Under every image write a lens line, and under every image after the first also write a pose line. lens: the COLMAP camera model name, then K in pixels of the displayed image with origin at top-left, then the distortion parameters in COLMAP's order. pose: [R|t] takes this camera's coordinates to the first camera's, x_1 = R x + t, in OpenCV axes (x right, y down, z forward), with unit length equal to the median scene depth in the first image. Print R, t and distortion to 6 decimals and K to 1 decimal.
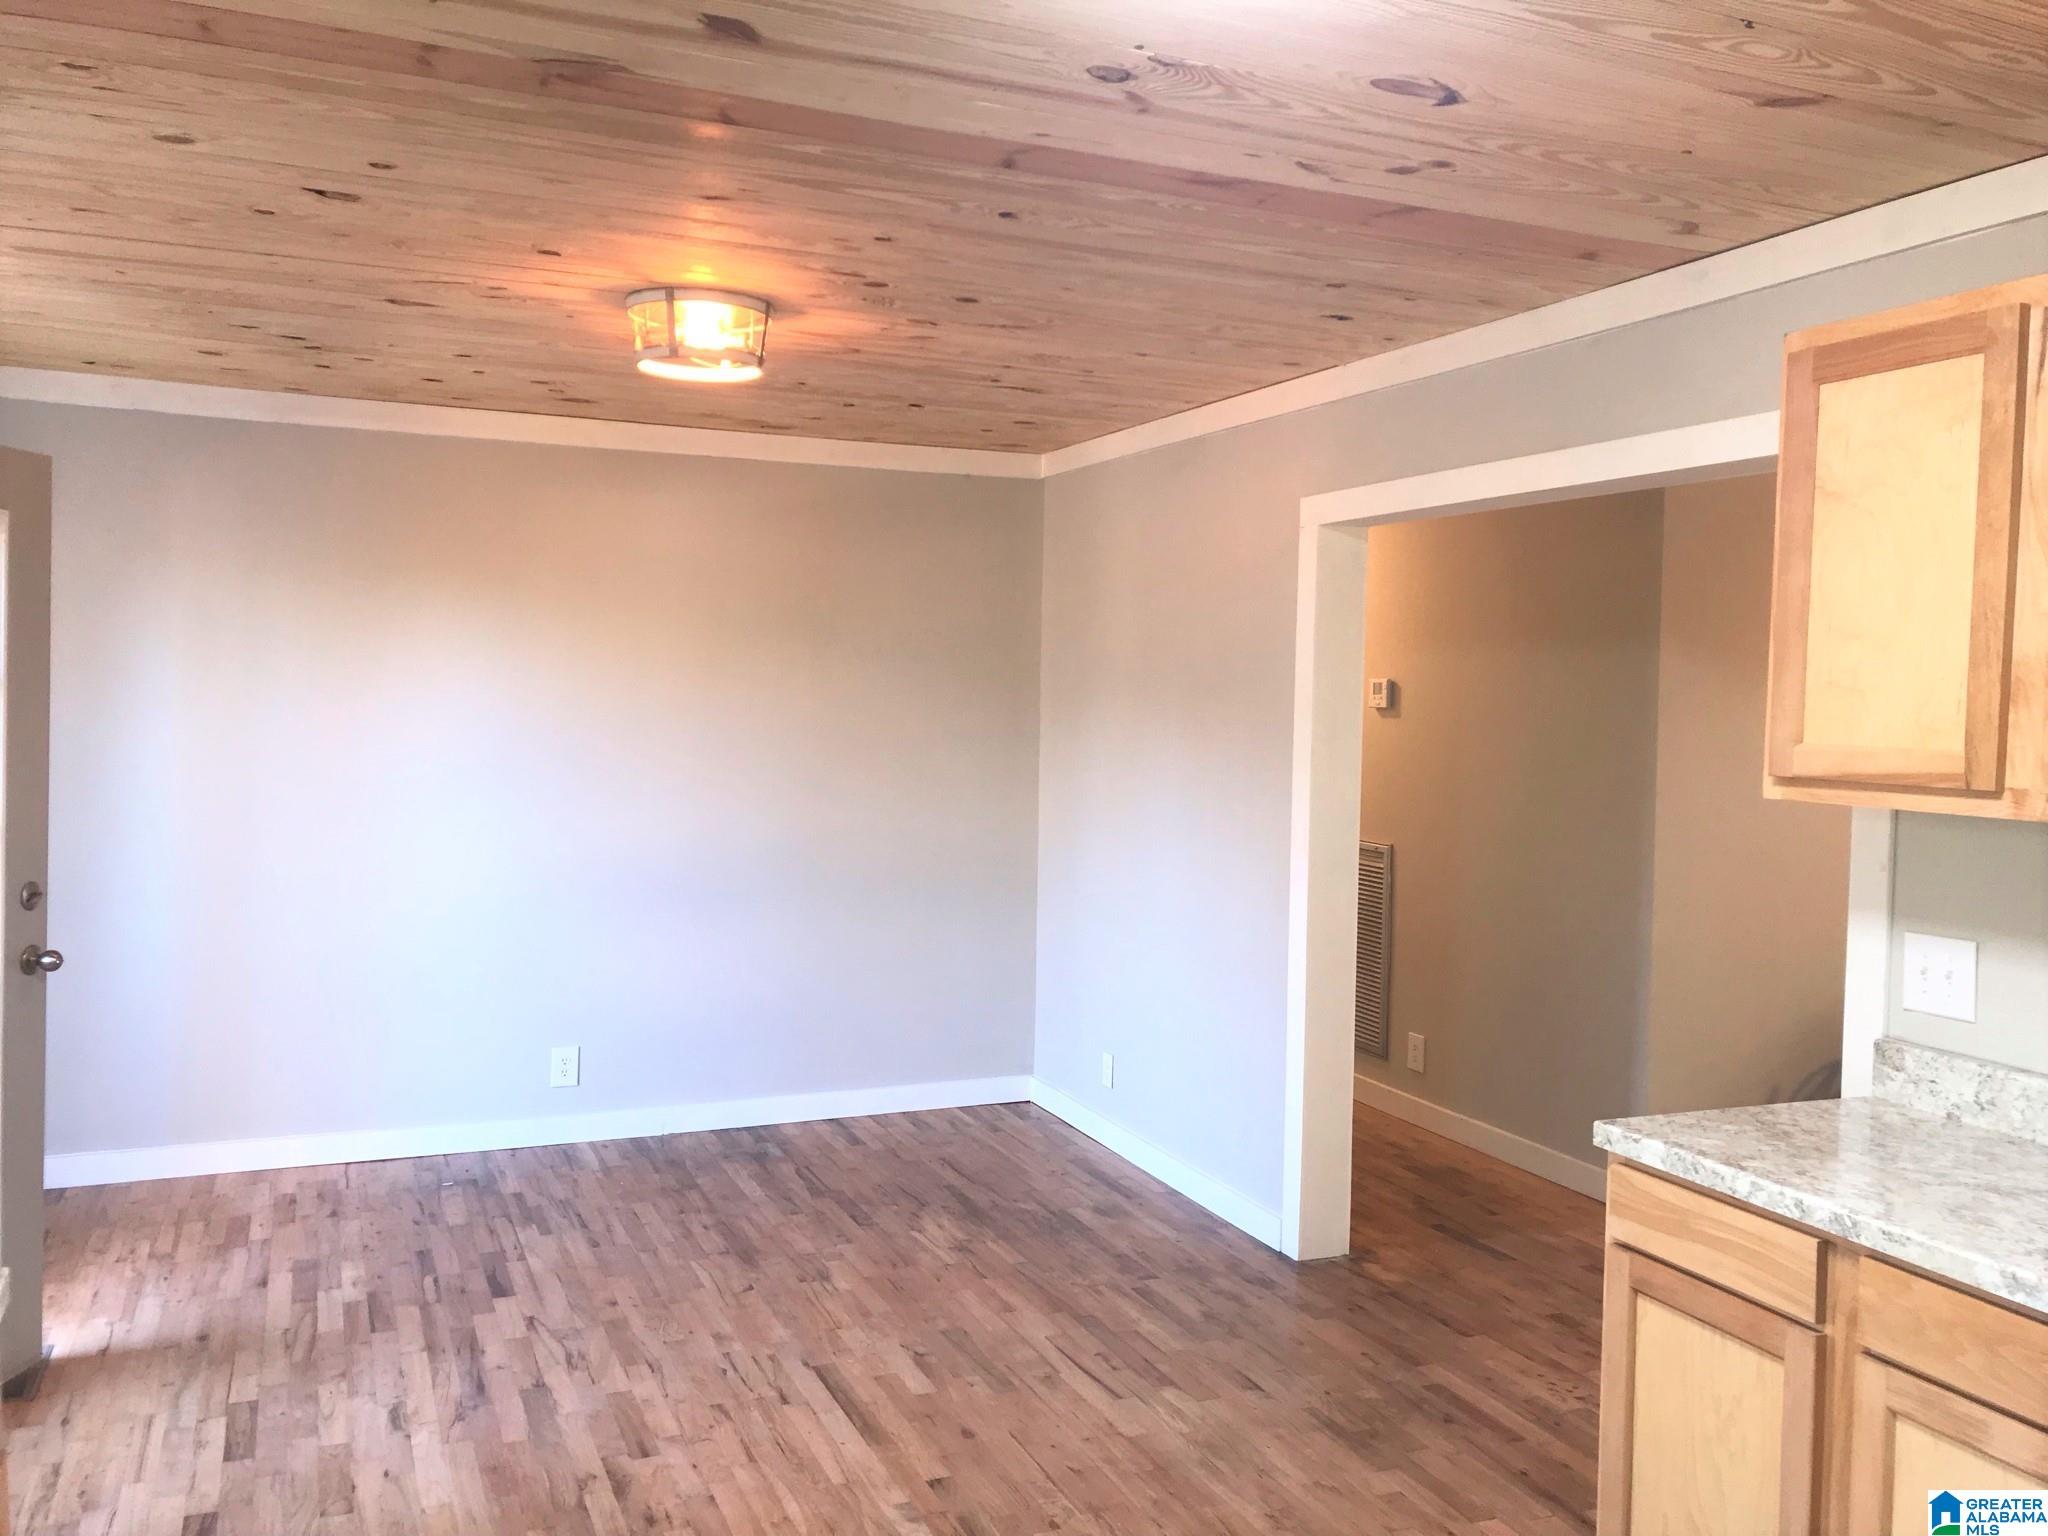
lens RADIAL K [[1682.6, 0, 1019.4], [0, 1682.6, 758.6], [0, 0, 1]] dist [0.055632, -0.032768]
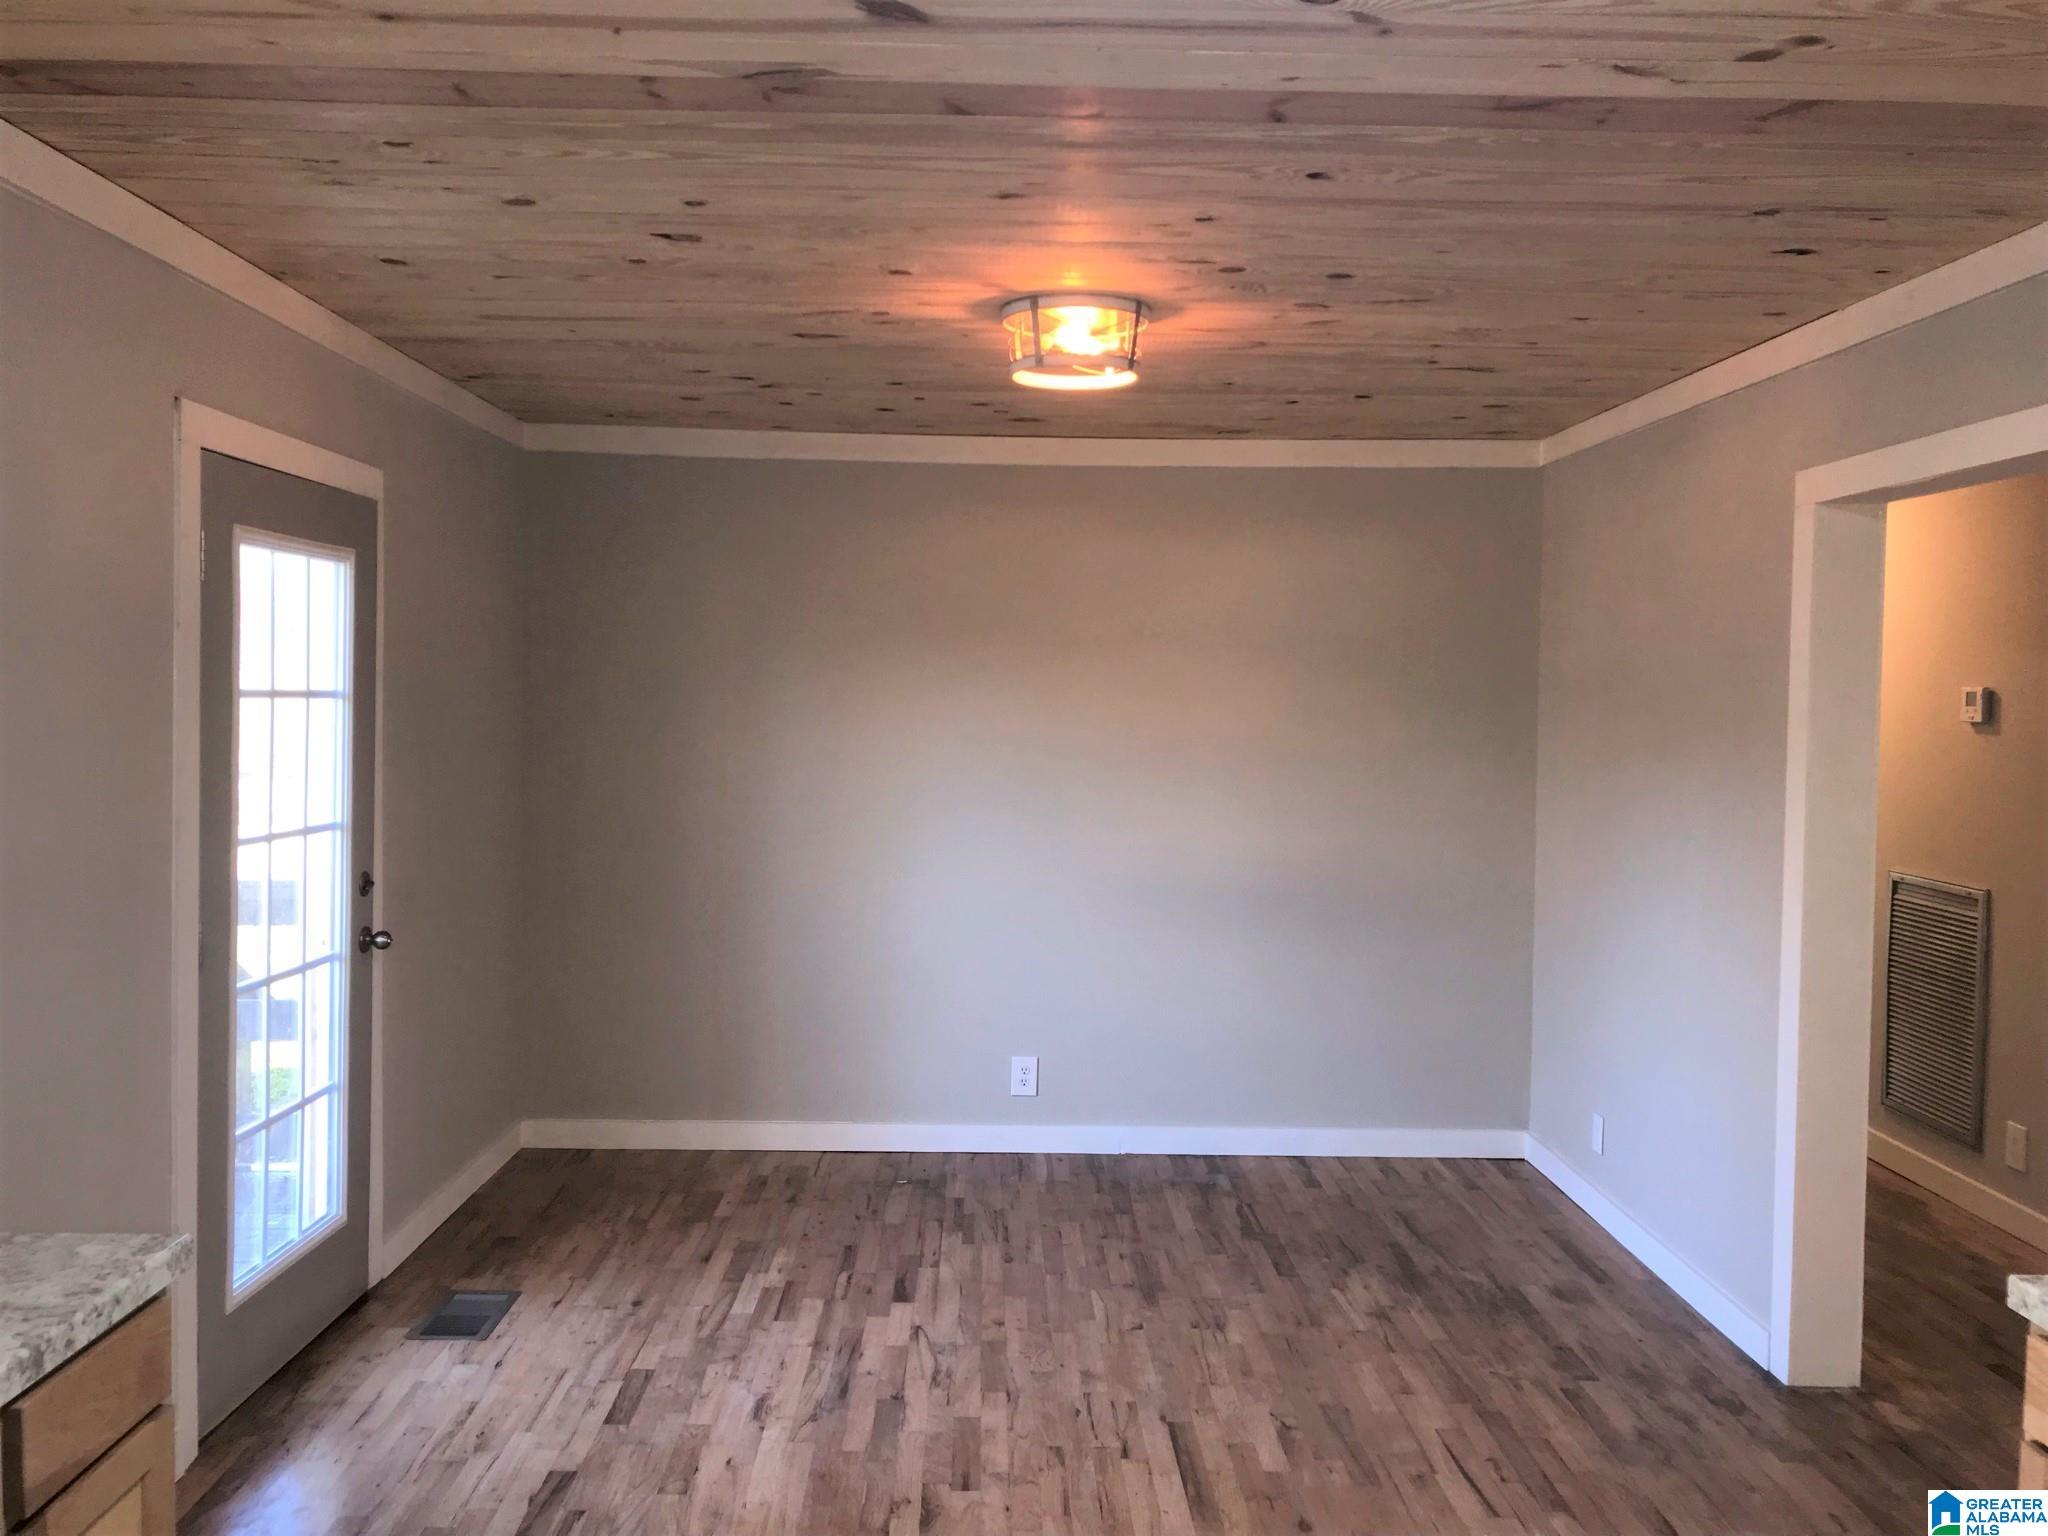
lens RADIAL K [[1685.8, 0, 1014.1], [0, 1685.8, 763.2], [0, 0, 1]] dist [0.033233, -0.003465]
pose [[0.926633, 0.009515, -0.375846, 0.136673], [-0.011052, 0.999937, -0.001934, -0.005133], [0.375804, 0.005946, 0.926680, 0.082214]]
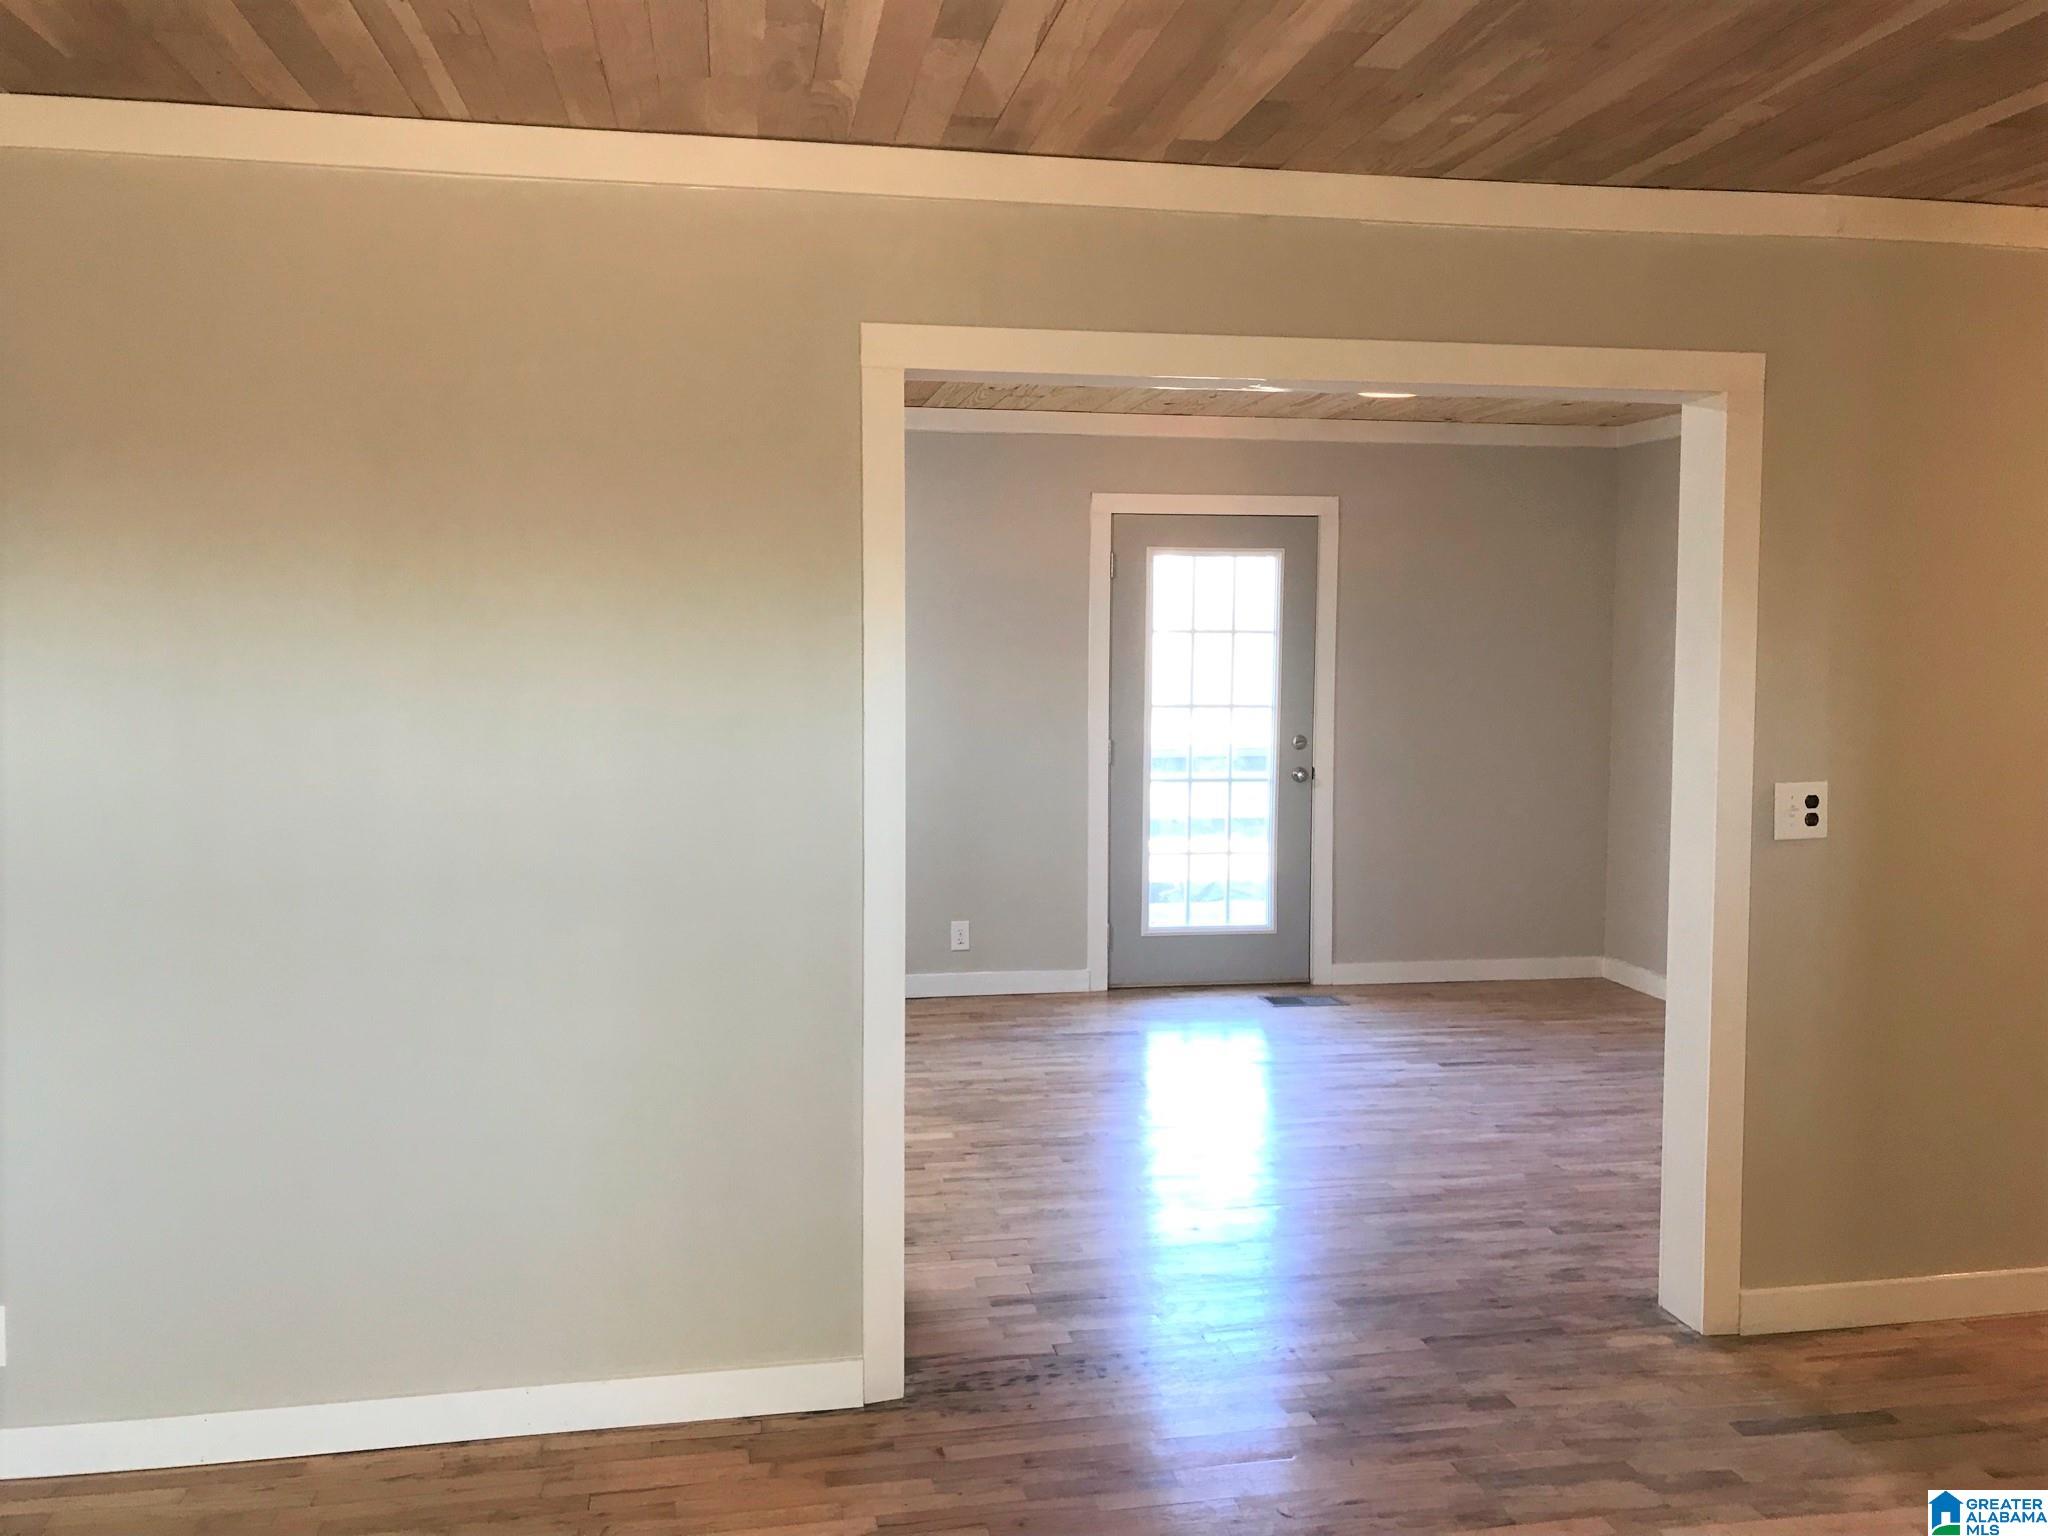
lens RADIAL K [[1685.8, 0, 1014.1], [0, 1685.8, 763.2], [0, 0, 1]] dist [0.033233, -0.003465]
pose [[-0.225576, 0.043473, -0.973255, 1.121969], [-0.045641, 0.997435, 0.055132, 0.007719], [0.973156, 0.056857, -0.223014, 0.955627]]
